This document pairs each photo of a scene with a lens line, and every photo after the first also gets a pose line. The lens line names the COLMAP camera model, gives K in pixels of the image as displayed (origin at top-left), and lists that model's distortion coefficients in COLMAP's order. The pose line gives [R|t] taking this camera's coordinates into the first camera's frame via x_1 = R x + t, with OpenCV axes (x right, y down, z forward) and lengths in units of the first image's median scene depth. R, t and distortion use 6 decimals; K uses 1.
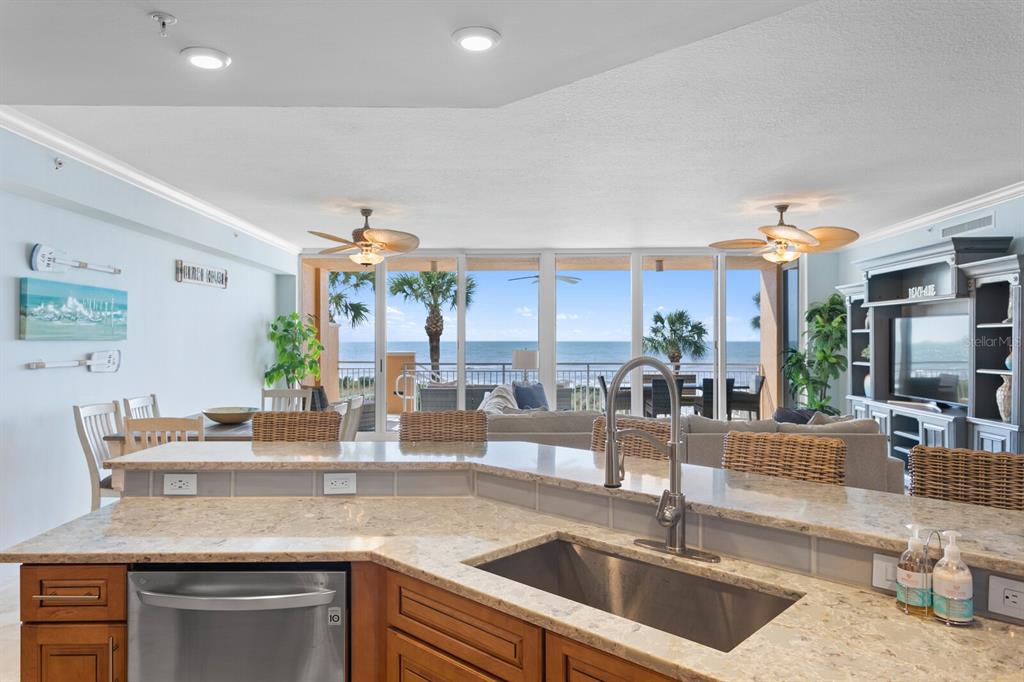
lens RADIAL K [[678.8, 0, 499.4], [0, 678.8, 338.2], [0, 0, 1]] dist [-0.003922, -0.001059]
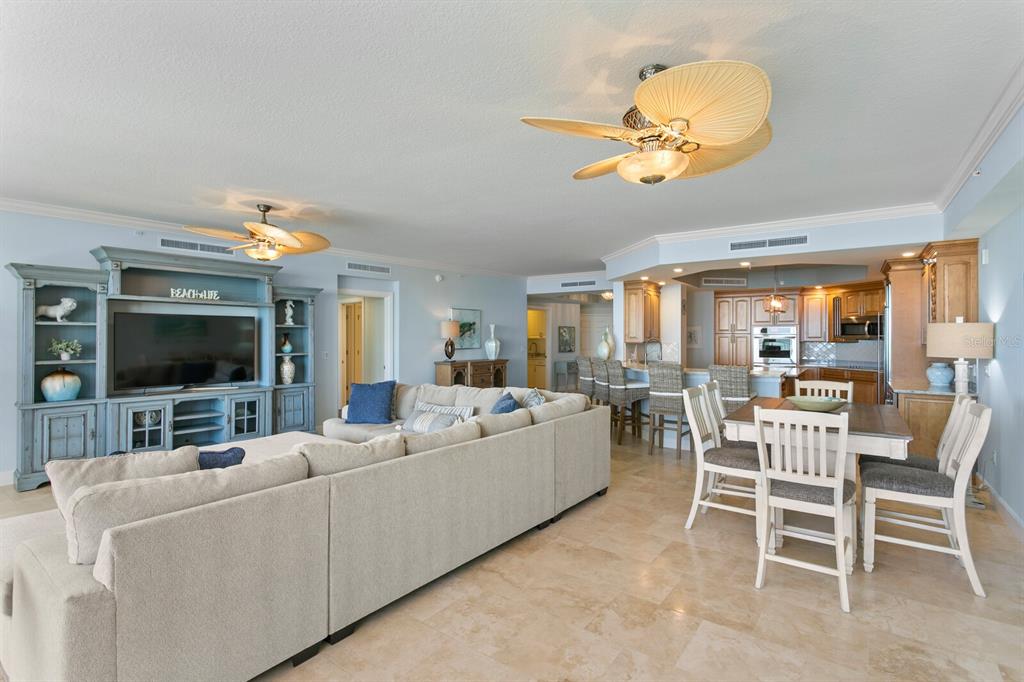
lens RADIAL K [[492.5, 0, 499.9], [0, 492.5, 337.0], [0, 0, 1]] dist [0.000336, 0.000342]
pose [[-0.808745, 0.001858, 0.588157, -0.279479], [0.000285, 0.999996, -0.002767, 0.007002], [-0.588159, -0.002070, -0.808742, 1.260155]]
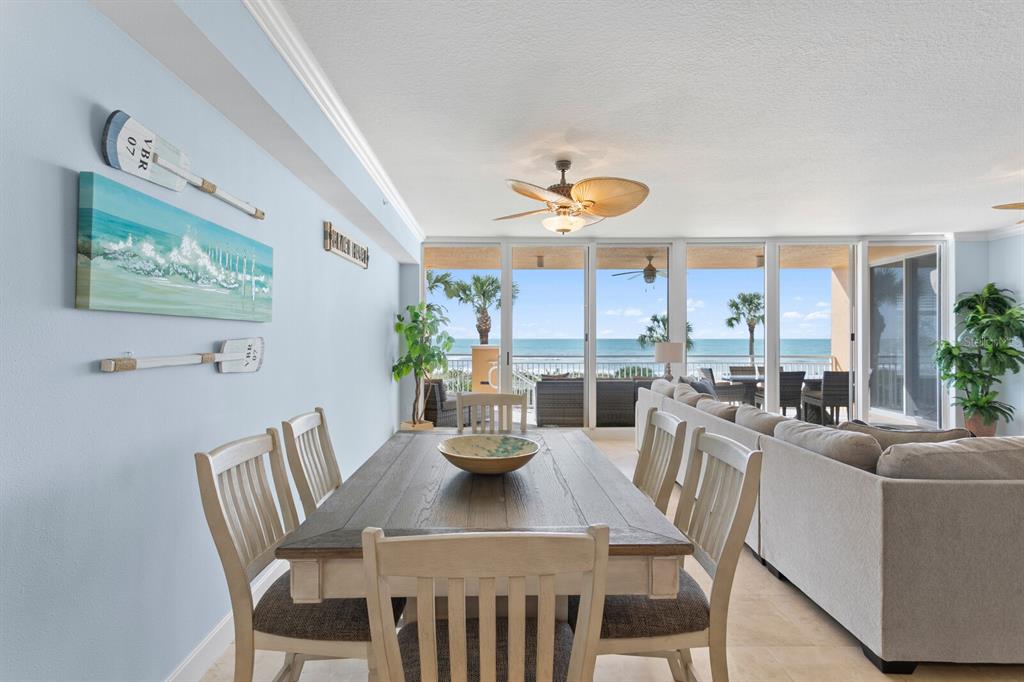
lens RADIAL K [[492.5, 0, 499.9], [0, 492.5, 337.0], [0, 0, 1]] dist [0.000336, 0.000342]
pose [[0.999936, 0.000037, 0.011299, -0.256809], [-0.000040, 1.000000, 0.000314, 0.012744], [-0.011299, -0.000315, 0.999936, 0.400043]]
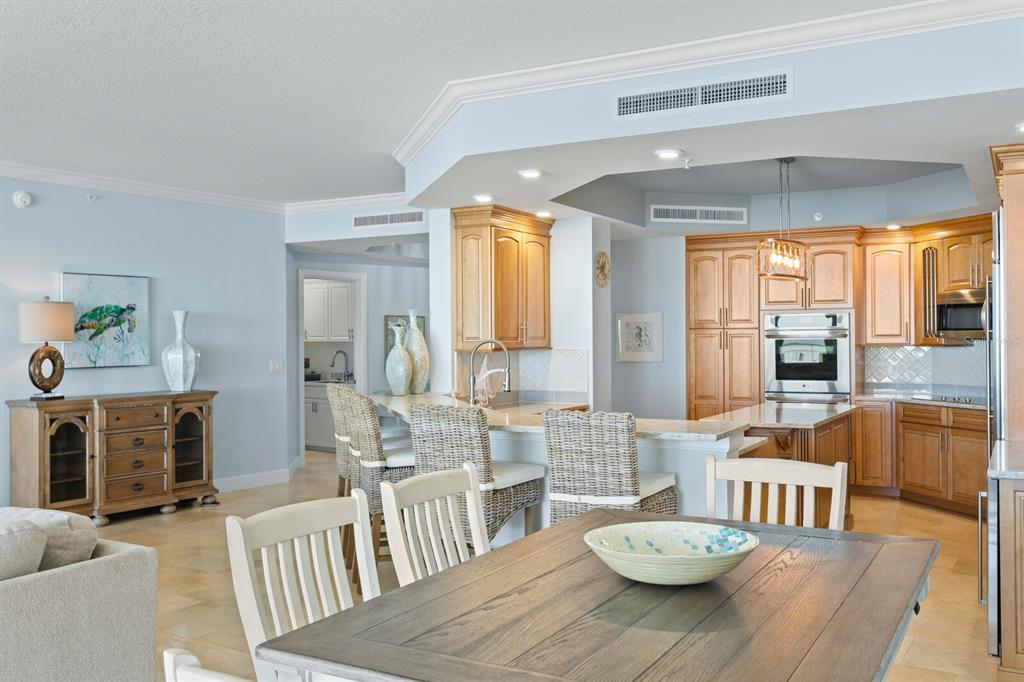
lens RADIAL K [[925.5, 0, 494.8], [0, 925.5, 338.9], [0, 0, 1]] dist [0.000849, 0.001607]
pose [[-0.863407, 0.007105, 0.504458, -0.342617], [0.007237, 0.999972, -0.001698, 0.007322], [-0.504457, 0.002184, -0.863434, 0.941590]]
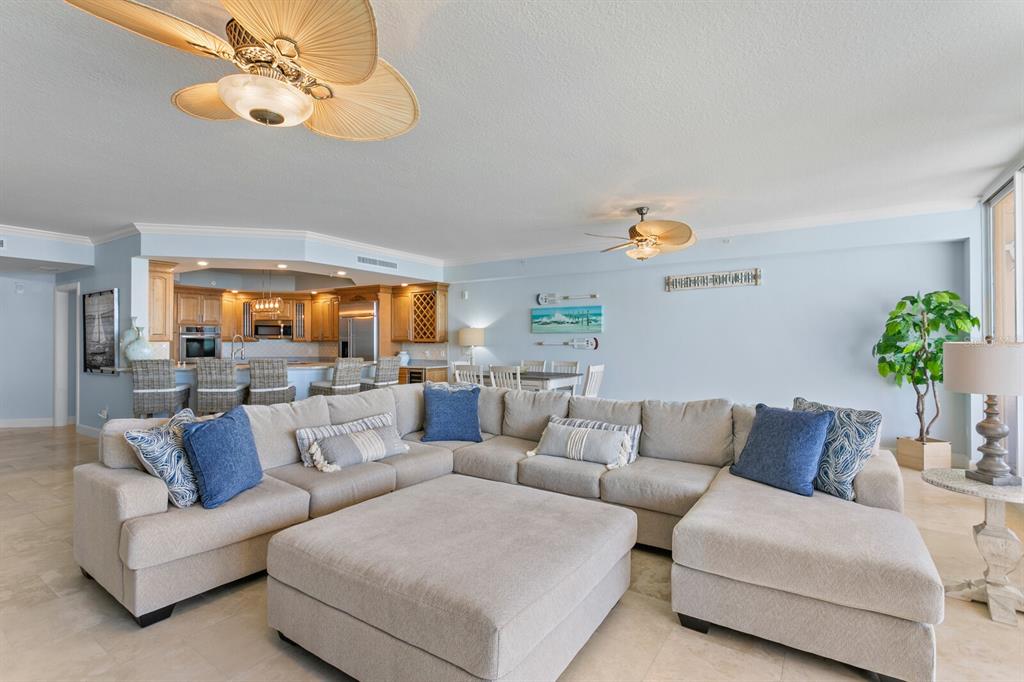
lens RADIAL K [[492.5, 0, 499.9], [0, 492.5, 337.0], [0, 0, 1]] dist [0.000336, 0.000342]
pose [[-0.564712, -0.007831, -0.825251, 0.531591], [0.002013, 0.999939, -0.010867, 0.021939], [0.825285, -0.007798, -0.564662, 1.165761]]
